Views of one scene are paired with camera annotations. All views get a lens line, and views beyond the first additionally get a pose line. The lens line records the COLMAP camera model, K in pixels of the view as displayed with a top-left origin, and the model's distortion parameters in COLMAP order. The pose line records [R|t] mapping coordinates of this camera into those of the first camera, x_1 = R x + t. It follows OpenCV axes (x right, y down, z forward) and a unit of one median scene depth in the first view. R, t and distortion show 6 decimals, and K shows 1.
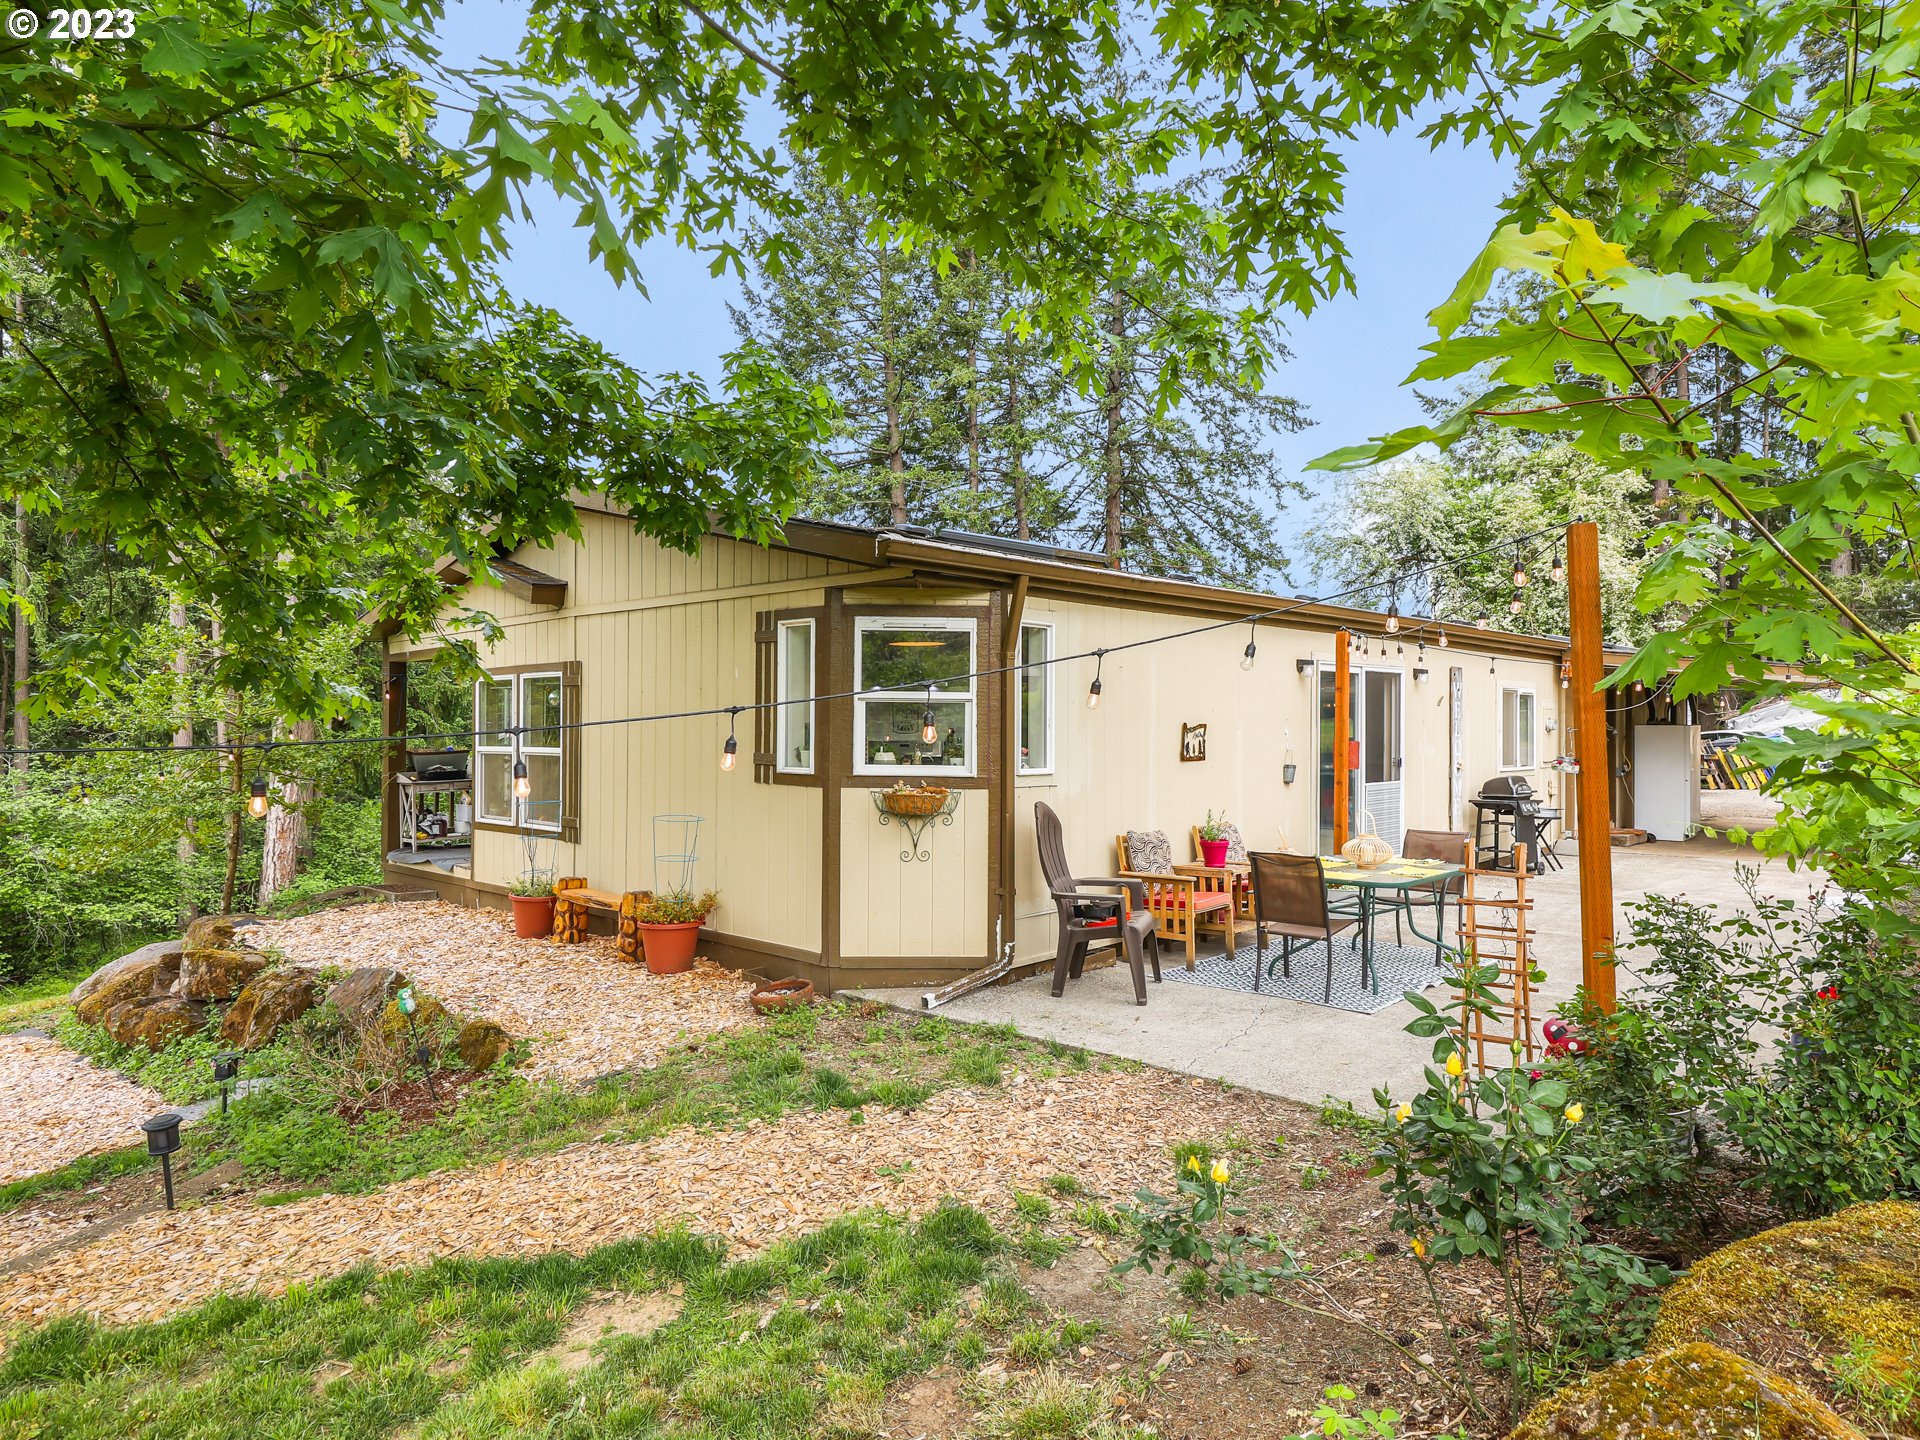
lens RADIAL K [[1188.4, 0, 960.0], [0, 1188.4, 720.0], [0, 0, 1]] dist [-0.001426, 0.020776]
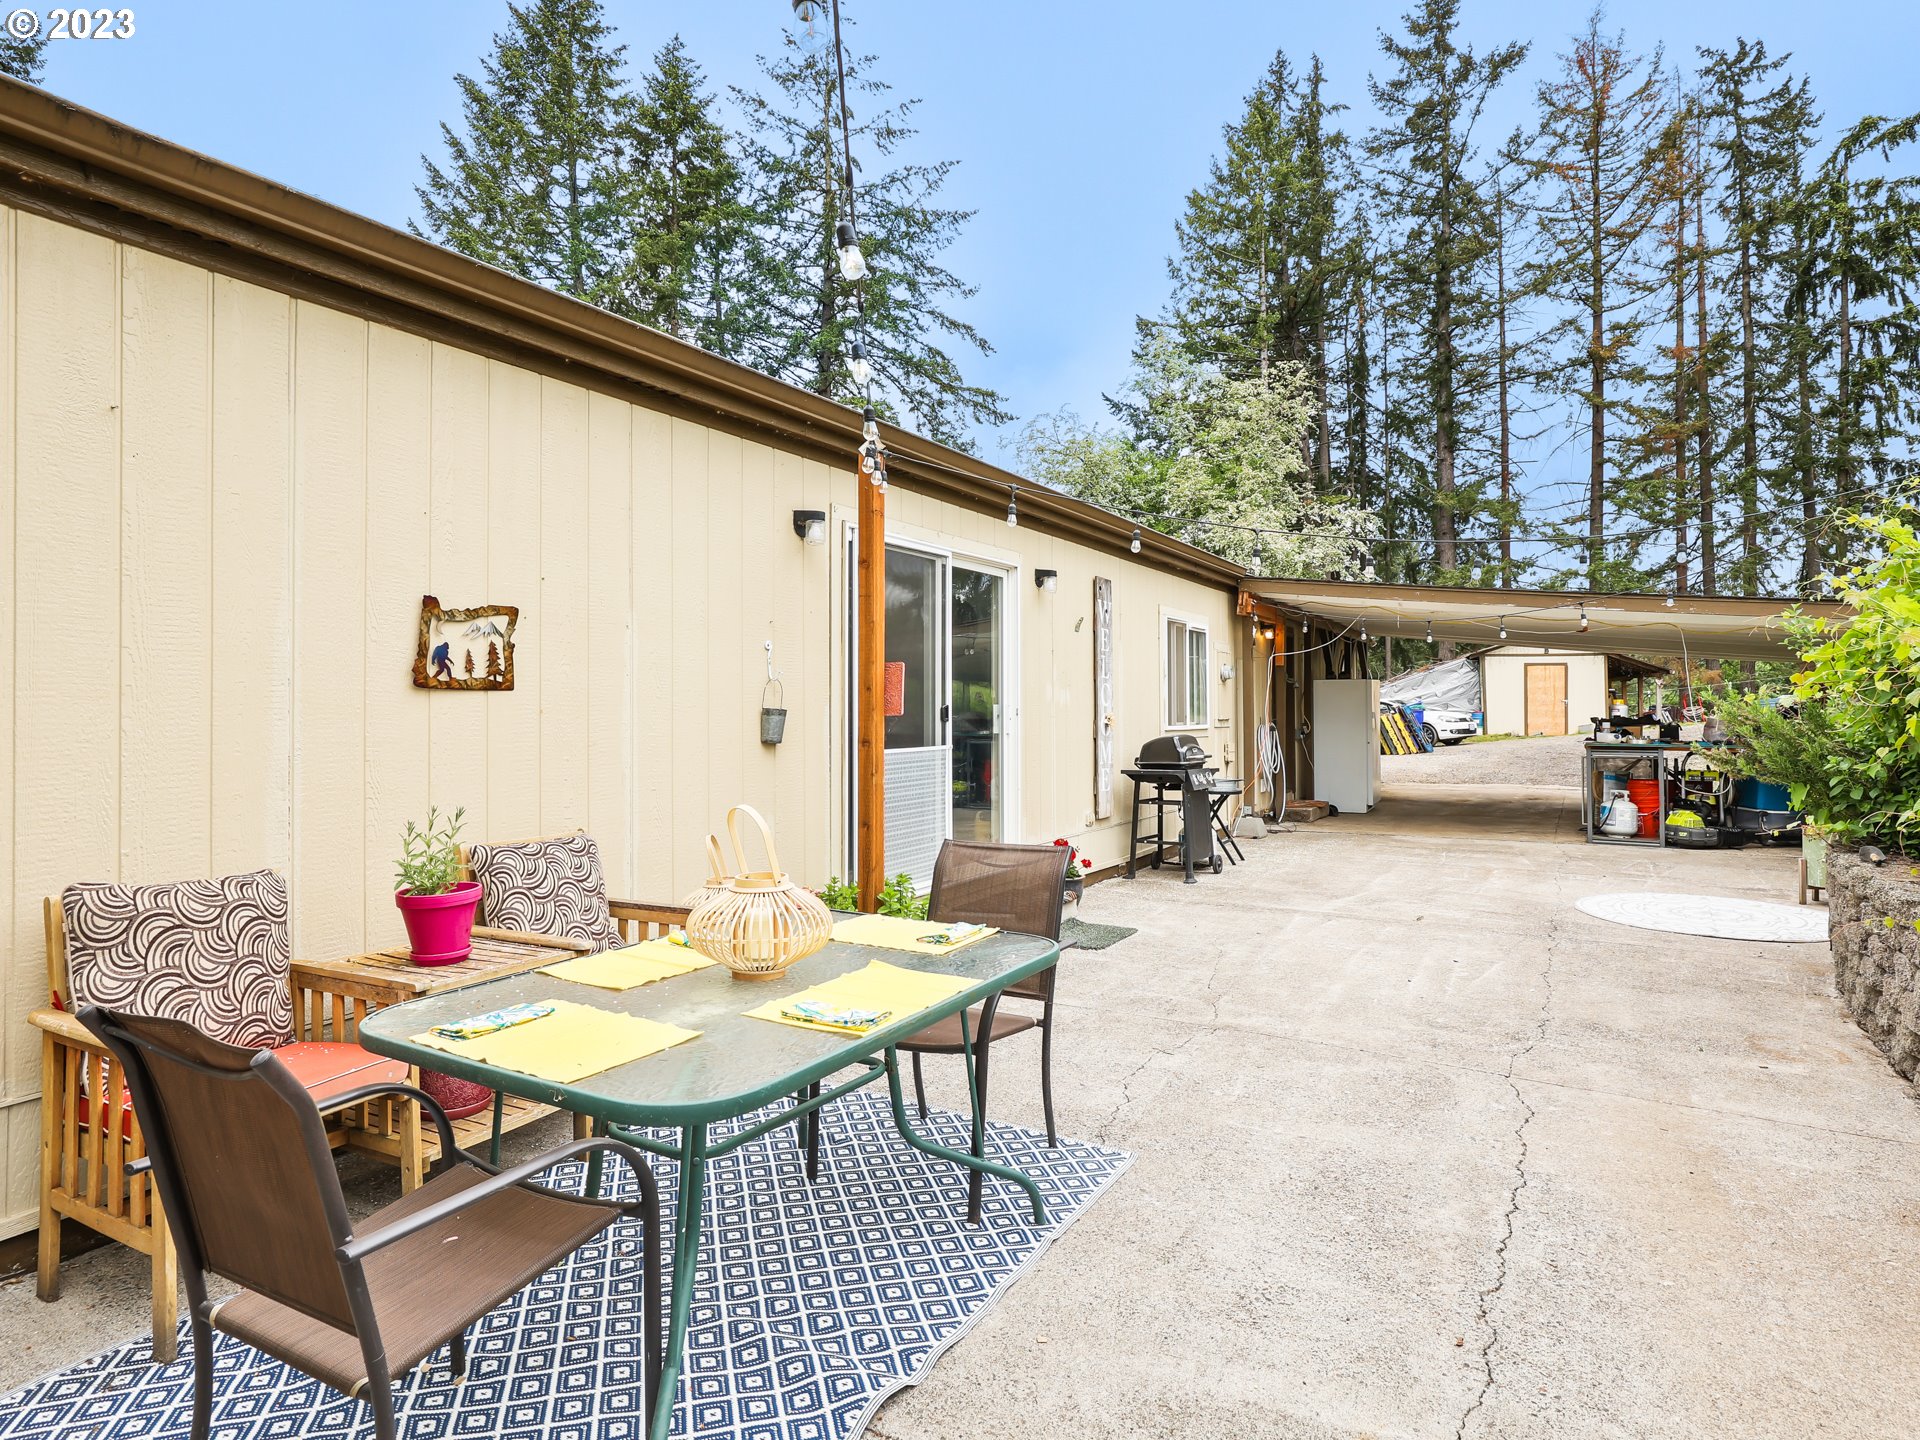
lens RADIAL K [[1047.5, 0, 963.8], [0, 1047.5, 682.8], [0, 0, 1]] dist [-0.006255, 0.007598]
pose [[0.975307, 0.001627, 0.220848, 0.251403], [0.002846, 0.999797, -0.019930, 0.034873], [-0.220836, 0.020067, 0.975105, 0.523782]]
